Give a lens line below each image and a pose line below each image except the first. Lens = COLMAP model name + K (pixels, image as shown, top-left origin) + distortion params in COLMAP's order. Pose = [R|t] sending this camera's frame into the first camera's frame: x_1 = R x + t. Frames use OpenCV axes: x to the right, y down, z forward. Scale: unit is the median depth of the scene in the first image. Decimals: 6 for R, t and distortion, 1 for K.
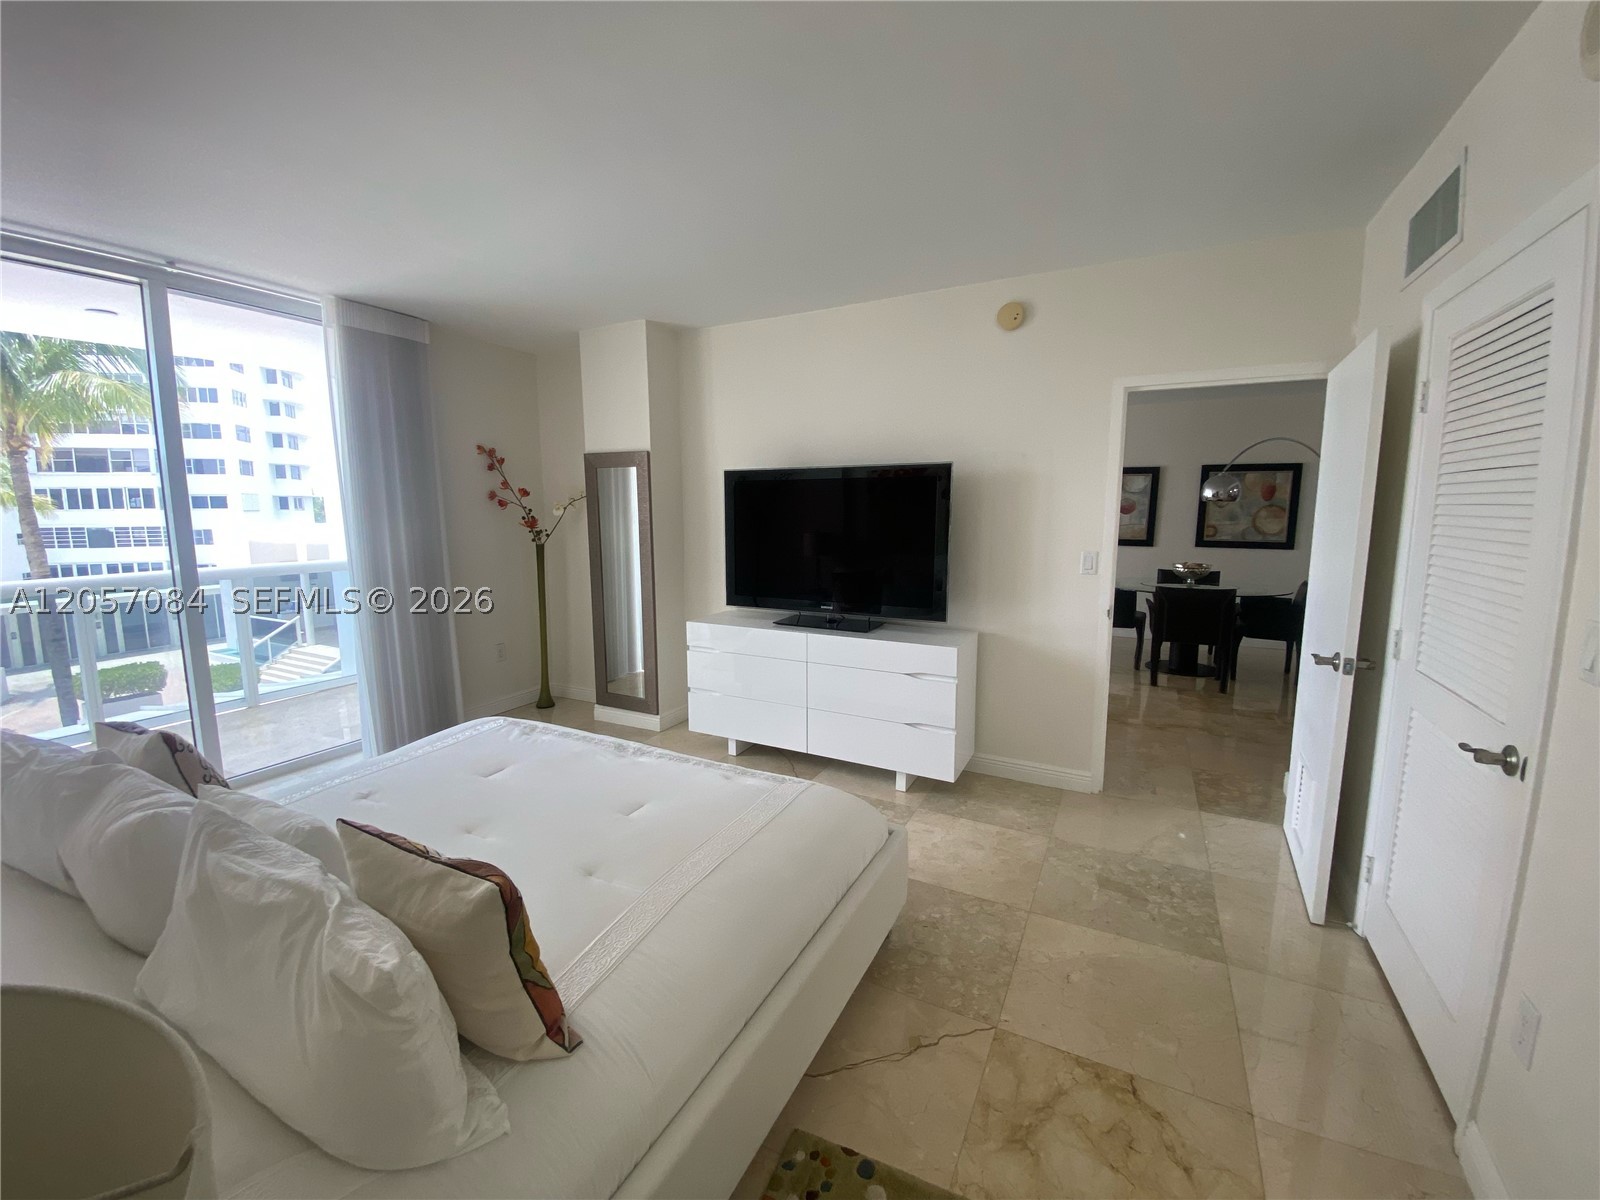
lens RADIAL K [[648.4, 0, 800.8], [0, 648.4, 591.0], [0, 0, 1]] dist [0.020972, -0.019252]
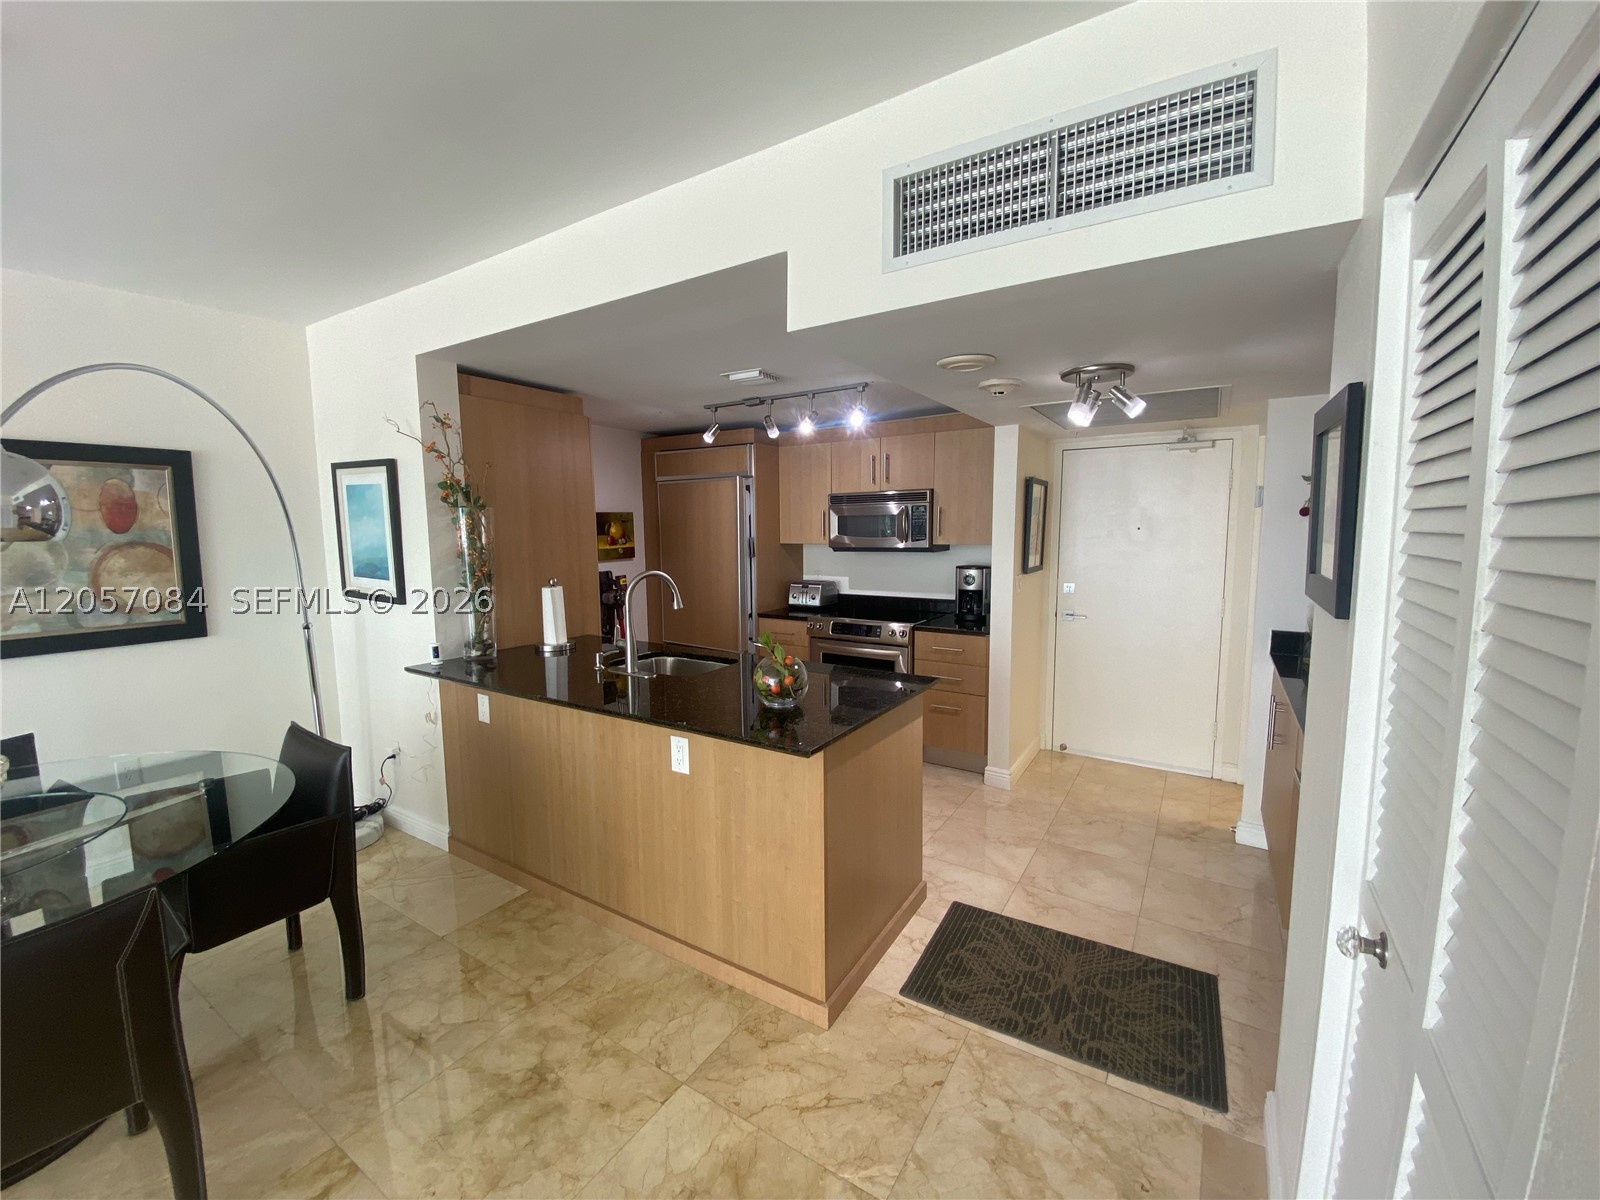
lens RADIAL K [[648.4, 0, 795.4], [0, 648.4, 595.4], [0, 0, 1]] dist [0.020972, -0.019252]
pose [[0.087316, -0.097251, 0.991422, 0.523123], [0.133479, 0.987391, 0.085100, -0.119361], [-0.987198, 0.124904, 0.099196, 0.837523]]
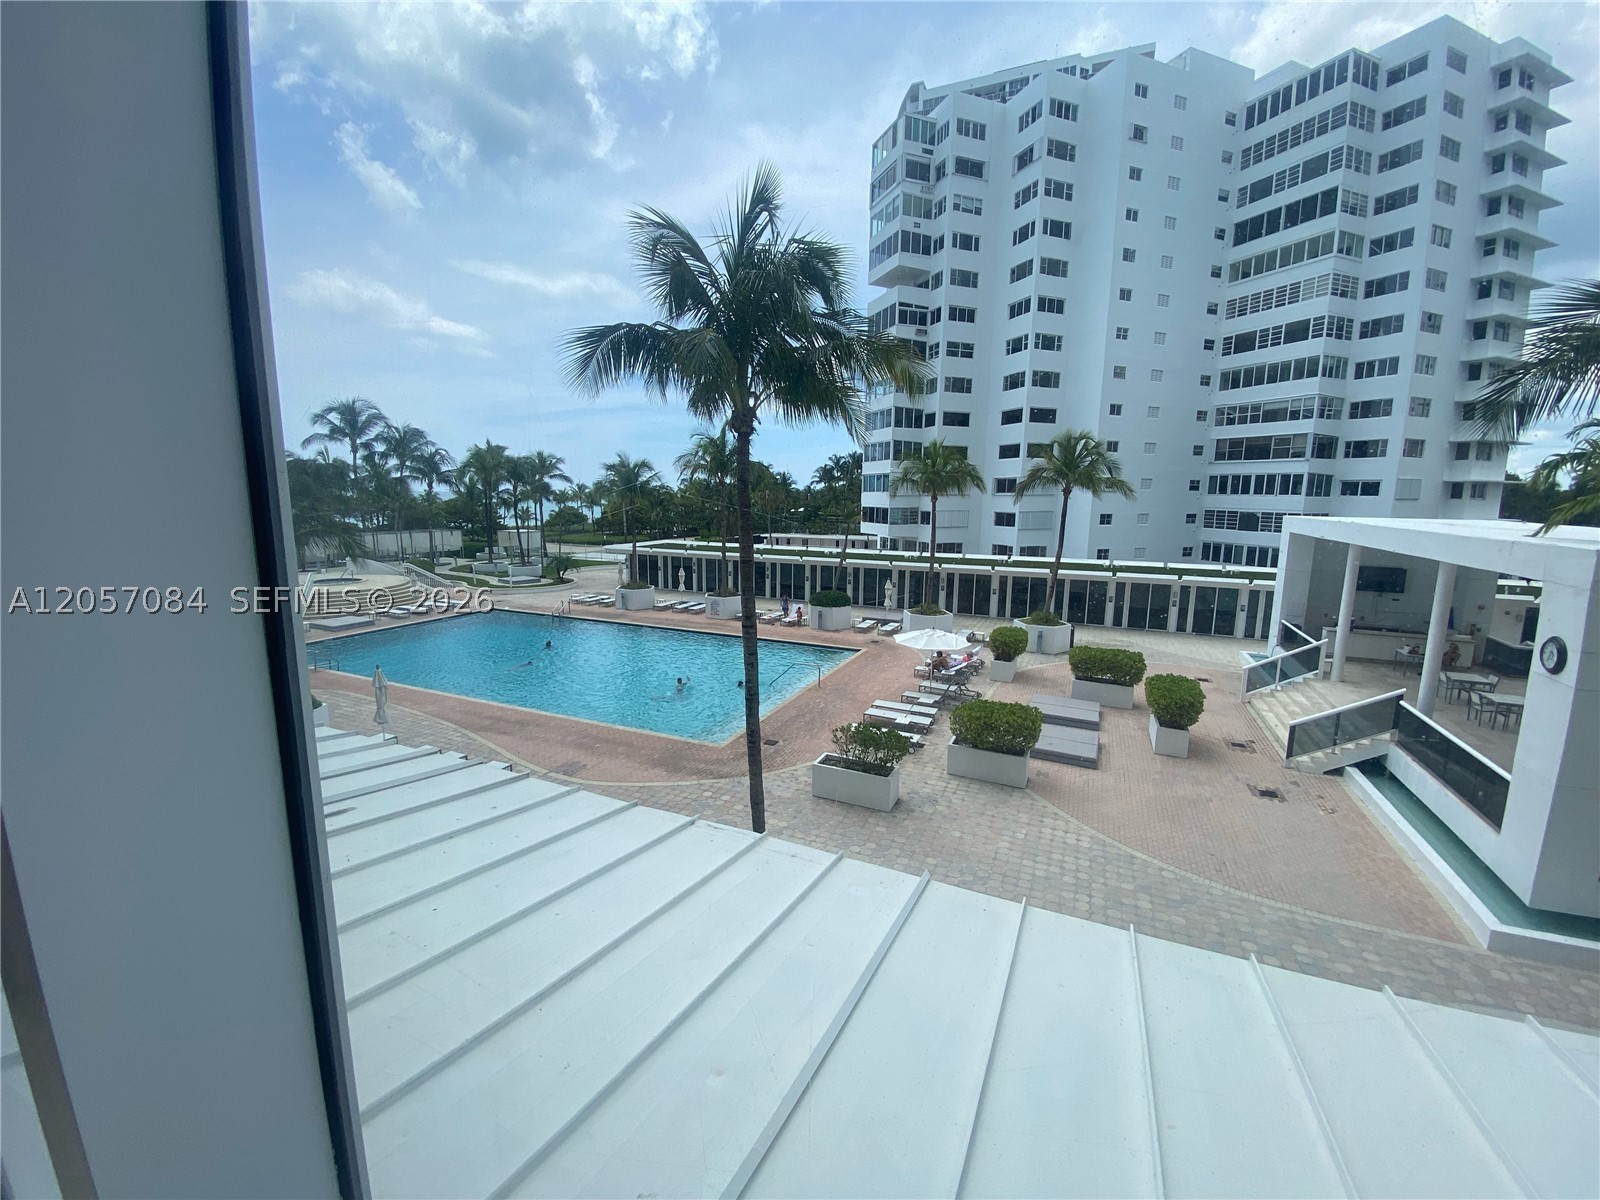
lens RADIAL K [[648.4, 0, 795.8], [0, 648.4, 597.4], [0, 0, 1]] dist [0.020972, -0.019252]
pose [[0.047835, 0.162061, -0.985621, -0.425513], [-0.136087, 0.978607, 0.154303, -0.267770], [0.989541, 0.126749, 0.068866, 2.210578]]
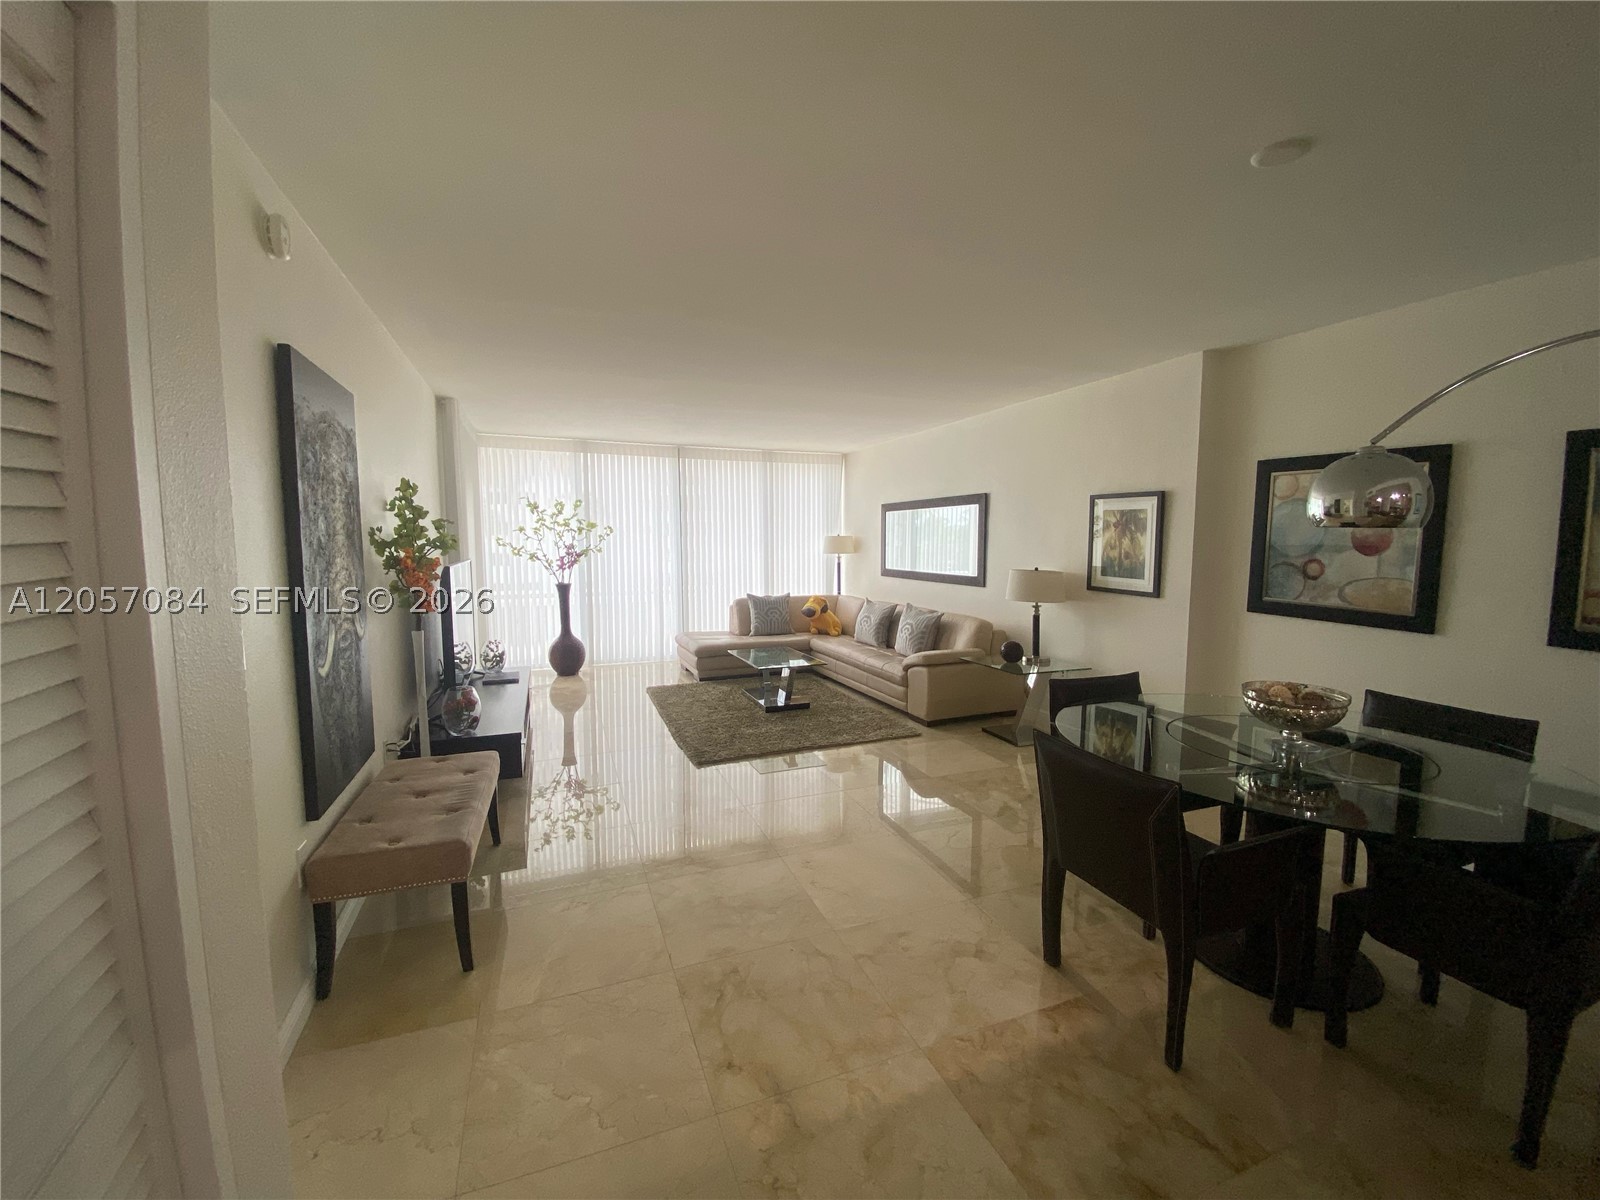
lens RADIAL K [[648.4, 0, 802.5], [0, 648.4, 595.9], [0, 0, 1]] dist [0.020972, -0.019252]
pose [[0.756019, 0.062360, -0.651572, 0.867896], [-0.085744, 0.996309, -0.004135, -0.095710], [0.648909, 0.058995, 0.758575, 0.712608]]
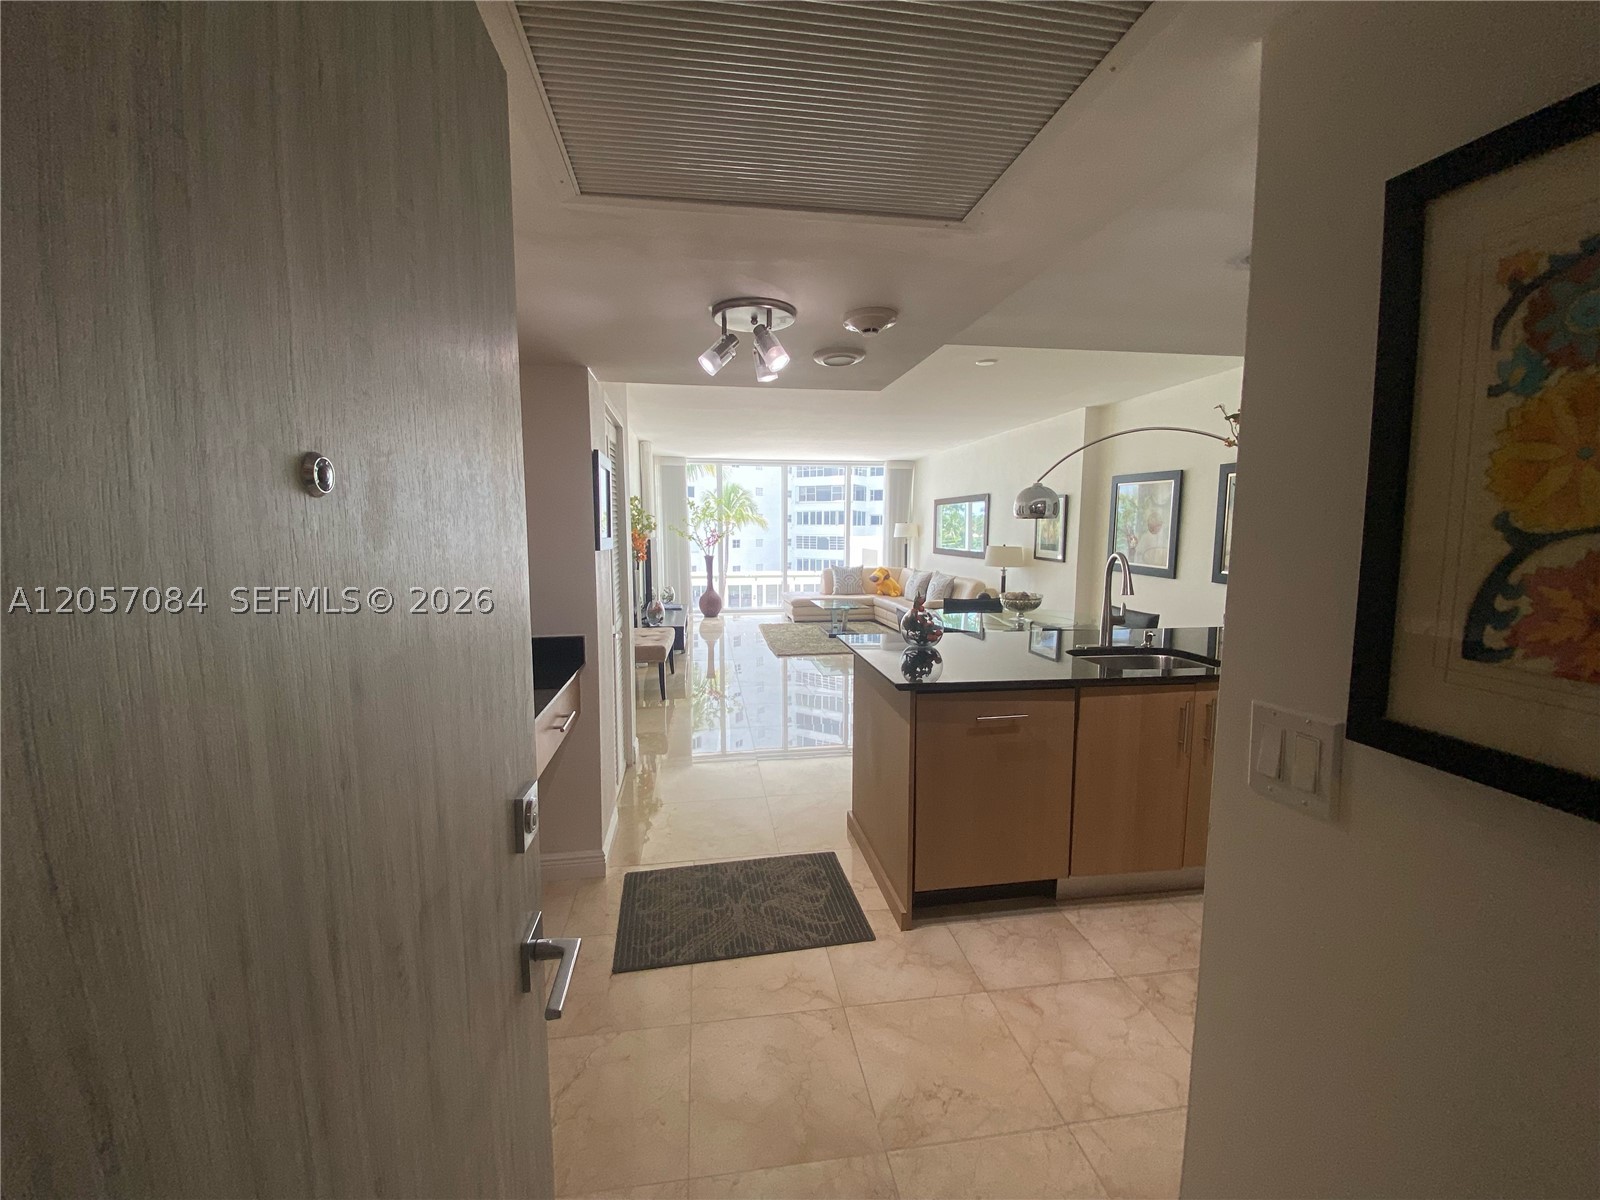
lens RADIAL K [[648.4, 0, 795.7], [0, 648.4, 604.3], [0, 0, 1]] dist [0.020972, -0.019252]
pose [[0.586978, 0.101548, -0.803209, 1.516823], [-0.105982, 0.993203, 0.048118, -0.051952], [0.802636, 0.056881, 0.593751, 0.383694]]
